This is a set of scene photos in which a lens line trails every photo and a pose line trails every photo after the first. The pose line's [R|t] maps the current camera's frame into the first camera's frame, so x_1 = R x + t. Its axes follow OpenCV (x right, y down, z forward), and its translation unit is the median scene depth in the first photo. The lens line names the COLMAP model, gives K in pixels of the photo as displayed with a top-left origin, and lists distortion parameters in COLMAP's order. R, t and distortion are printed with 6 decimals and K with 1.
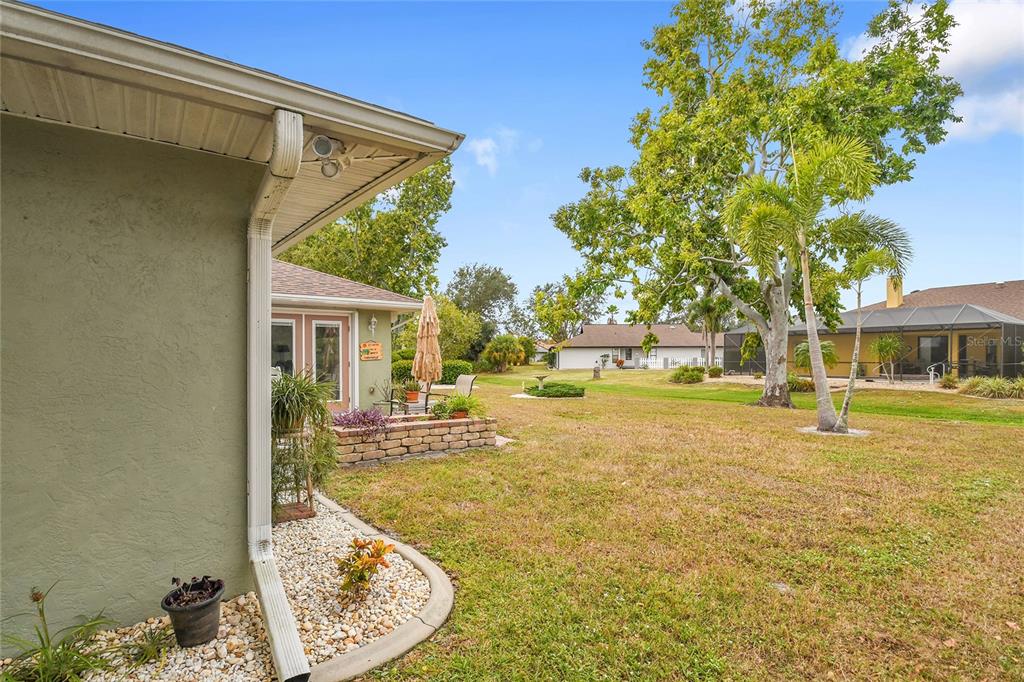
lens RADIAL K [[493.2, 0, 508.8], [0, 493.2, 357.7], [0, 0, 1]] dist [-0.000716, -0.000032]
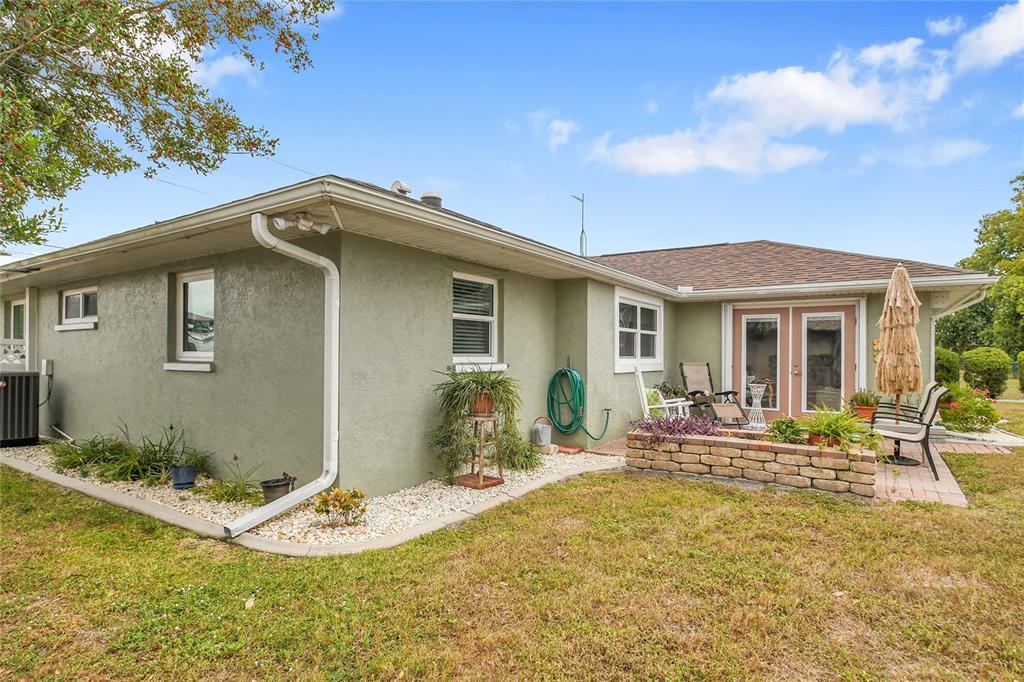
lens RADIAL K [[551.0, 0, 511.0], [0, 551.0, 355.3], [0, 0, 1]] dist [-0.000711, -0.000097]
pose [[0.352209, 0.001007, -0.935921, 0.508890], [-0.006718, 0.999976, -0.001452, 0.000164], [0.935897, 0.006798, 0.352208, 0.348018]]
